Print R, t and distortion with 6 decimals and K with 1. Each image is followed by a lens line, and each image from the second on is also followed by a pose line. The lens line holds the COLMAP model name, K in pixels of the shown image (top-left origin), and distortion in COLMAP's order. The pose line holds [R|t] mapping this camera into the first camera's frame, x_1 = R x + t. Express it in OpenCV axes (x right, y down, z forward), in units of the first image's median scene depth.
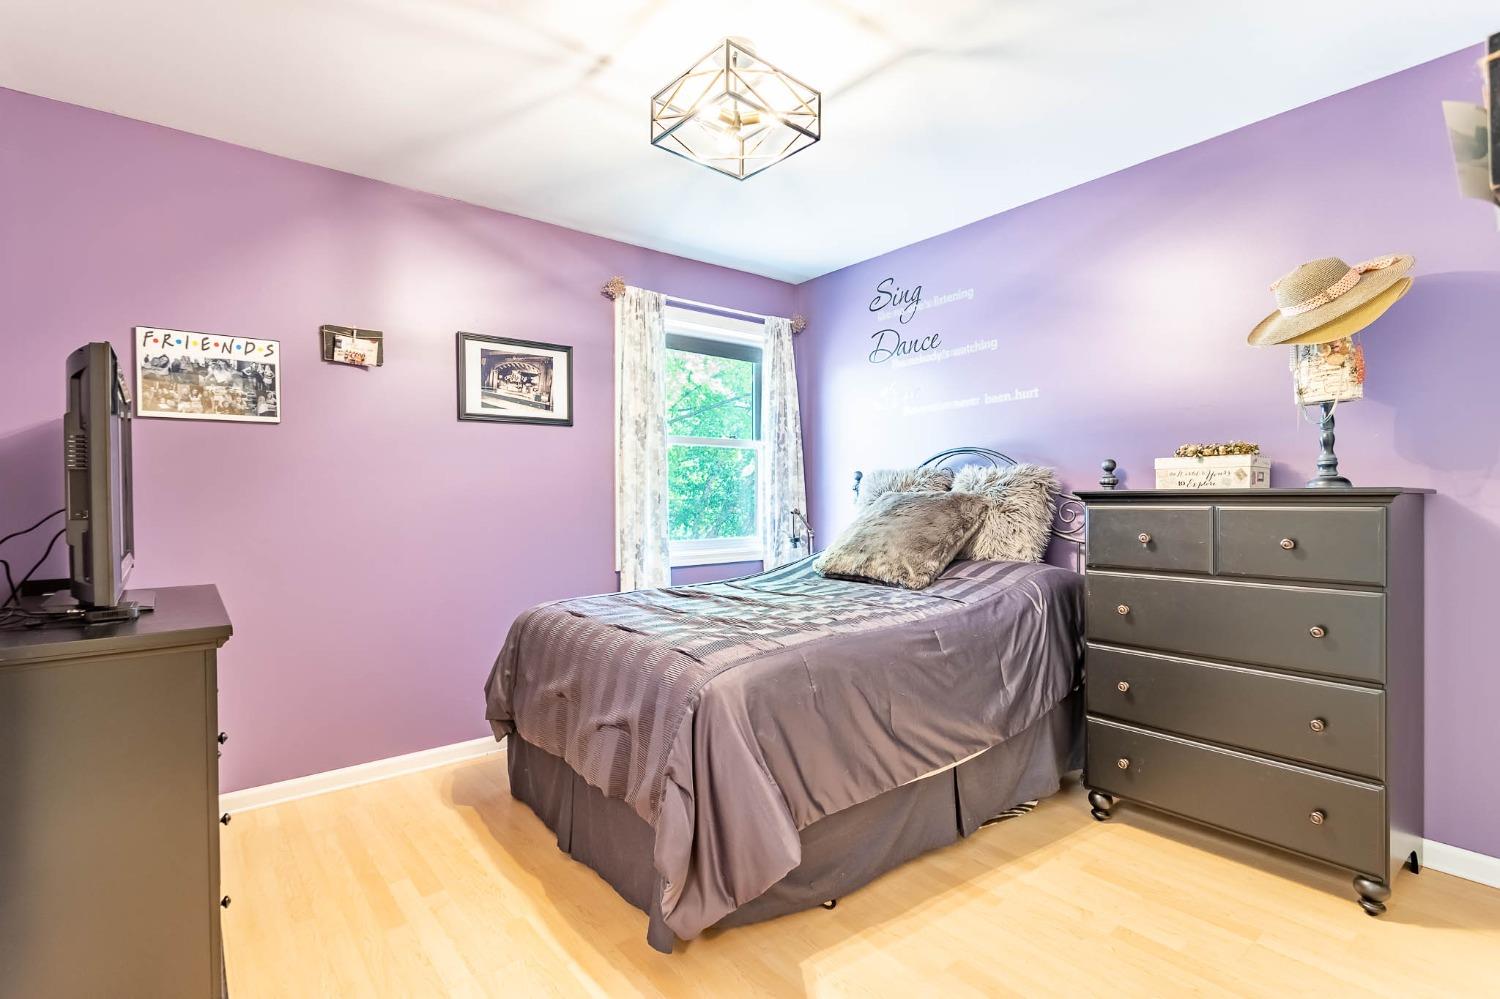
lens RADIAL K [[710.5, 0, 744.5], [0, 710.5, 504.2], [0, 0, 1]] dist [0.008554, -0.002305]
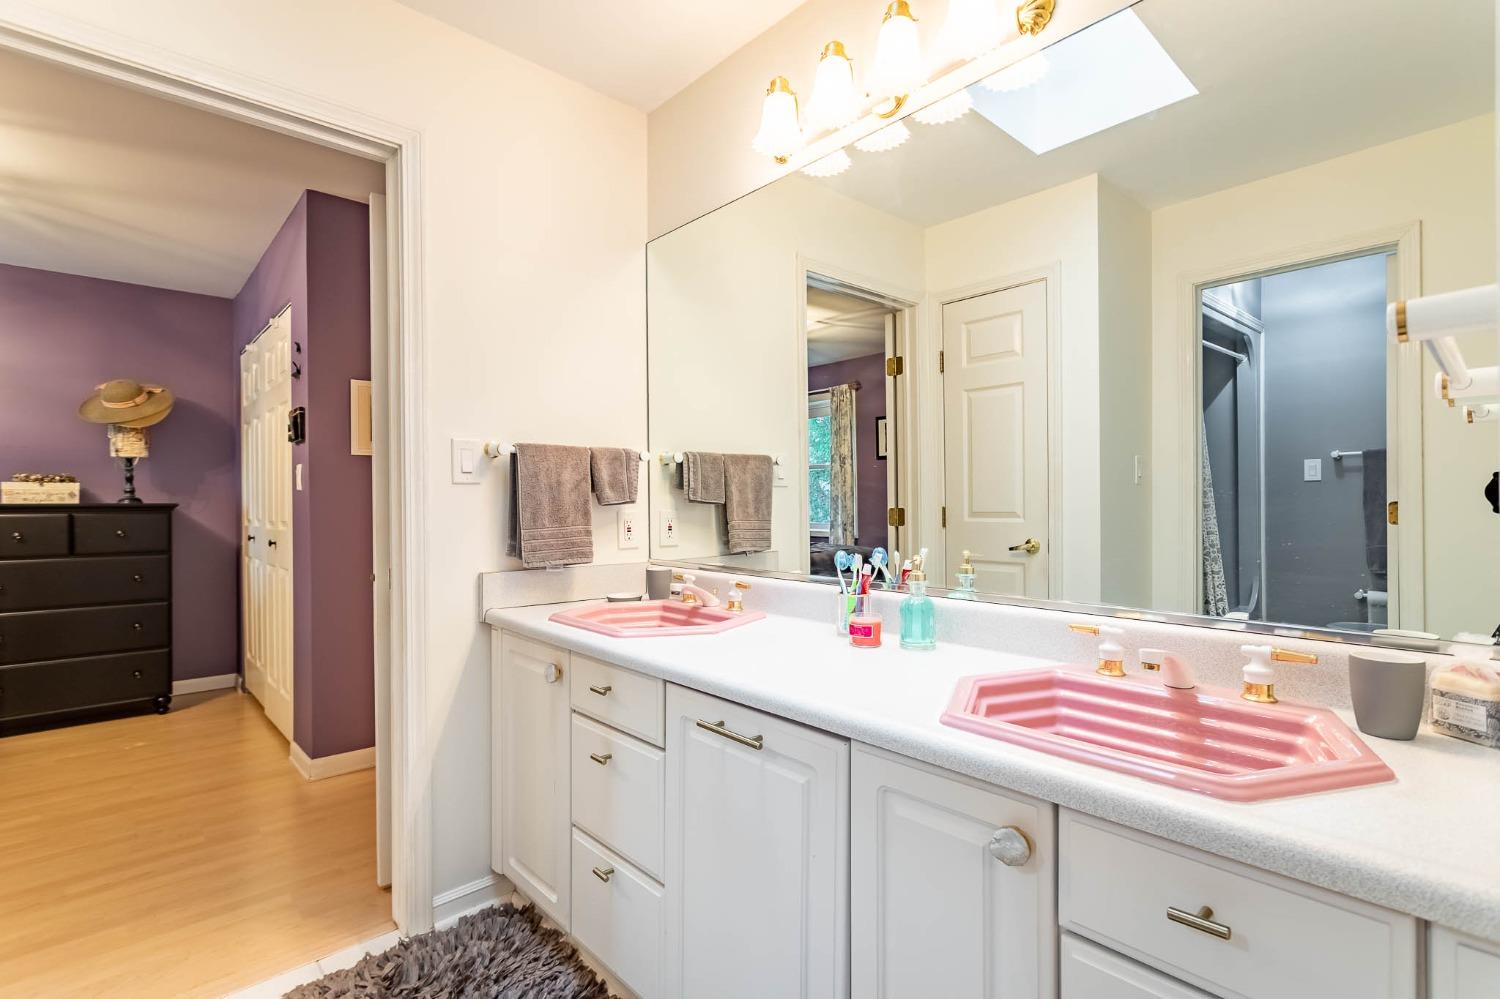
lens RADIAL K [[710.5, 0, 744.0], [0, 710.5, 506.1], [0, 0, 1]] dist [0.008554, -0.002305]
pose [[-0.035804, 0.002436, 0.999356, -1.098648], [0.012087, 0.999925, -0.002004, 0.006957], [-0.999286, 0.012007, -0.035830, -0.530284]]
